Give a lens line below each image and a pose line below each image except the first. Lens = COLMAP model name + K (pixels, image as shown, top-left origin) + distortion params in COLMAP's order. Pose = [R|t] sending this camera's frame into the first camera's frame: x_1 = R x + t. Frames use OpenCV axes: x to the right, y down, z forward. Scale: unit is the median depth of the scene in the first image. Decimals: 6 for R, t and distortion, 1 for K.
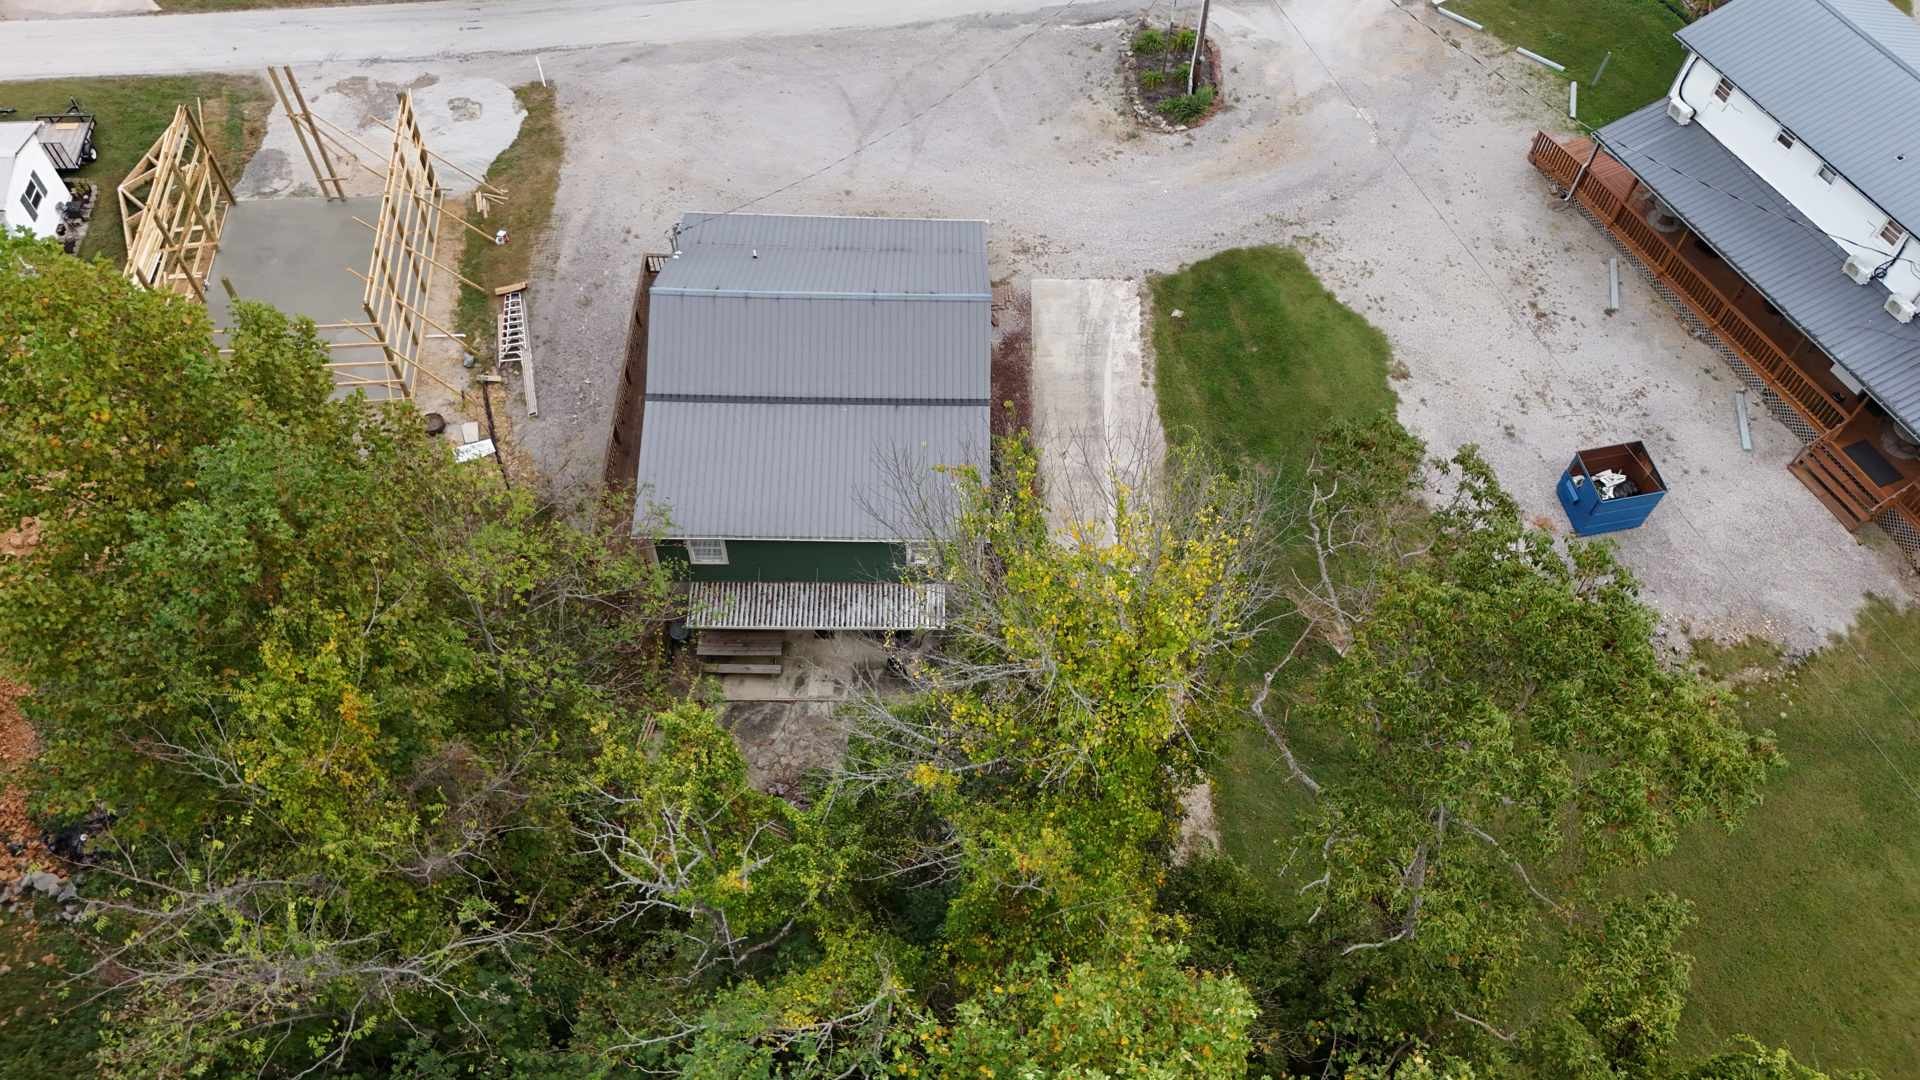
lens RADIAL K [[1420.2, 0, 950.6], [0, 1420.2, 531.6], [0, 0, 1]] dist [0.066588, -0.062437]
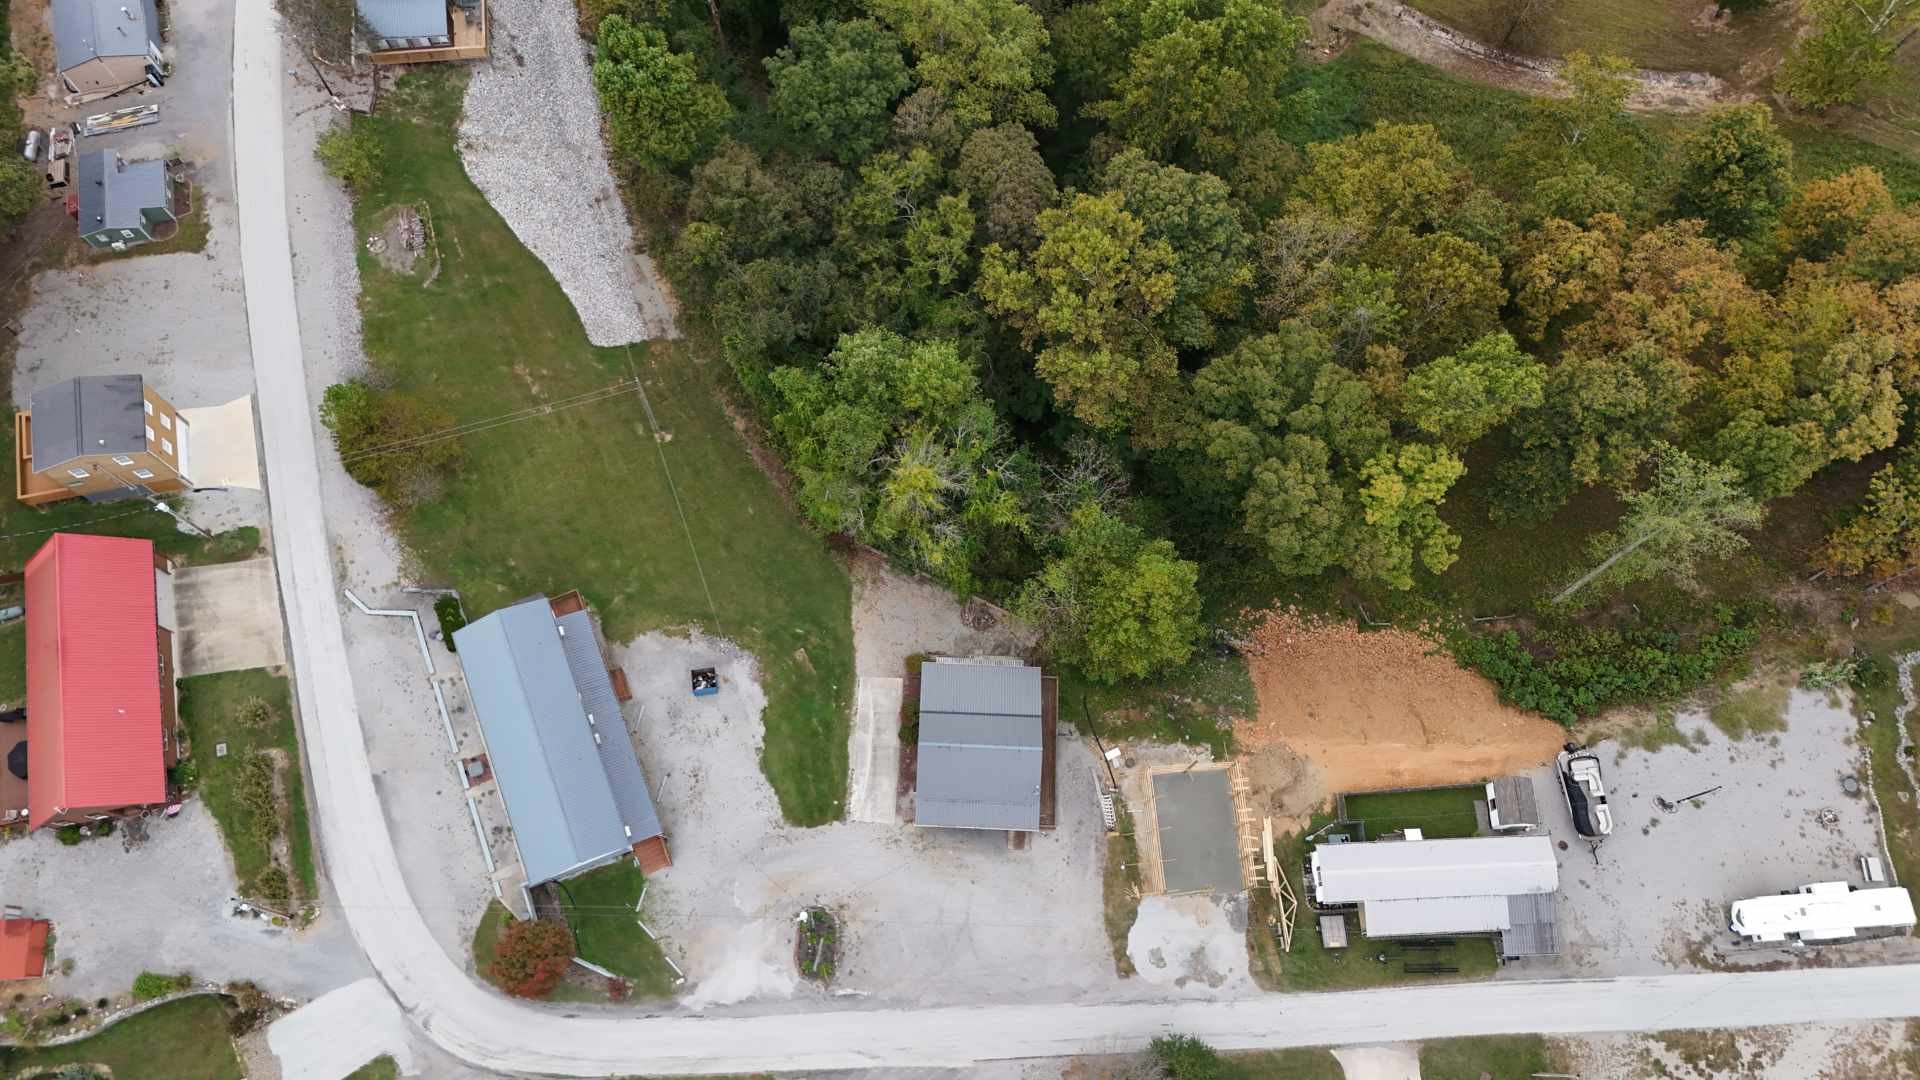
lens RADIAL K [[1420.2, 0, 950.6], [0, 1420.2, 531.6], [0, 0, 1]] dist [0.066588, -0.062437]
pose [[-0.998470, -0.044538, -0.032764, 0.063476], [-0.000729, -0.581911, 0.813252, -1.841152], [-0.055287, 0.812032, 0.580988, -0.786170]]
